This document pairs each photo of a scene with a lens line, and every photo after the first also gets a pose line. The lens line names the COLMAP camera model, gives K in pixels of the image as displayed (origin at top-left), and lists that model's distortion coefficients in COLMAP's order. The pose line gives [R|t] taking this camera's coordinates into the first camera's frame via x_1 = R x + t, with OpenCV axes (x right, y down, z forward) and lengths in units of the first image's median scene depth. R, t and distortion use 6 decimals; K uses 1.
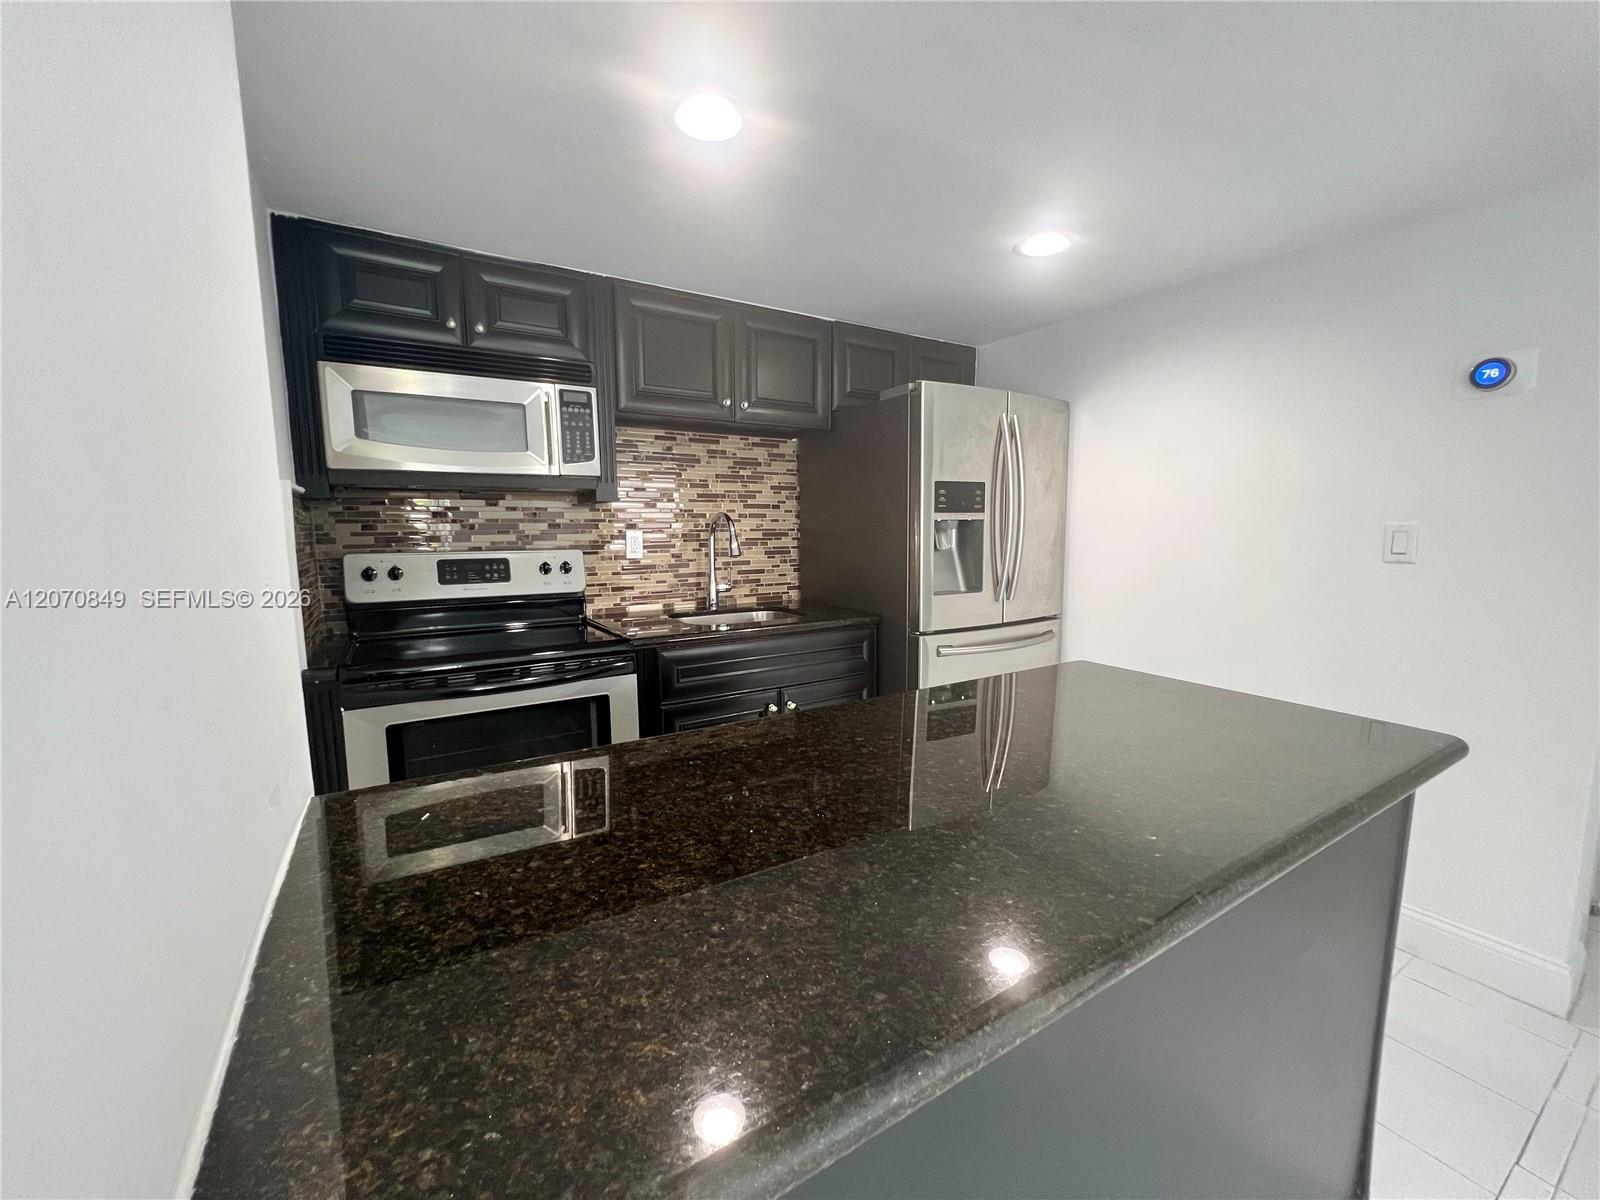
lens RADIAL K [[642.1, 0, 802.2], [0, 642.1, 603.3], [0, 0, 1]] dist [-0.000368, -0.000034]
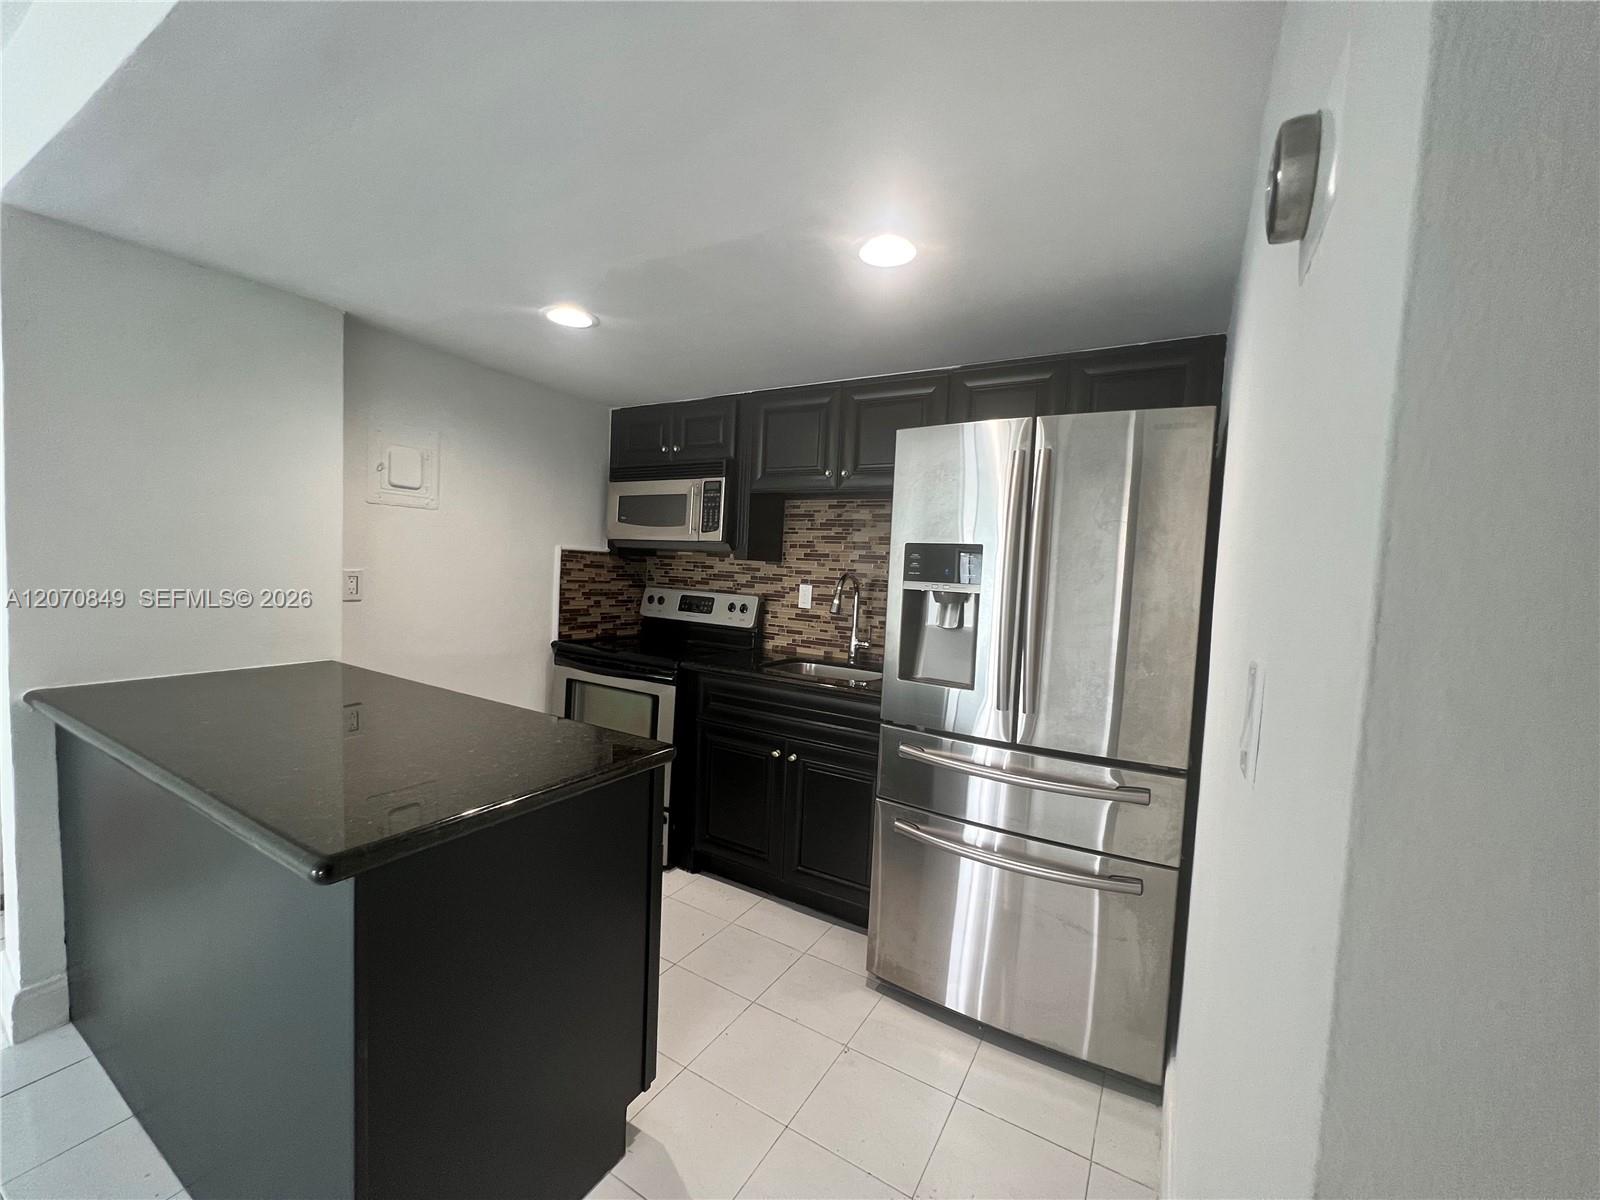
lens RADIAL K [[642.1, 0, 800.9], [0, 642.1, 599.2], [0, 0, 1]] dist [-0.000368, -0.000034]
pose [[0.456507, 0.072592, -0.886754, 0.830953], [-0.157452, 0.987527, -0.000216, -0.089552], [0.875677, 0.139719, 0.462242, 0.466506]]
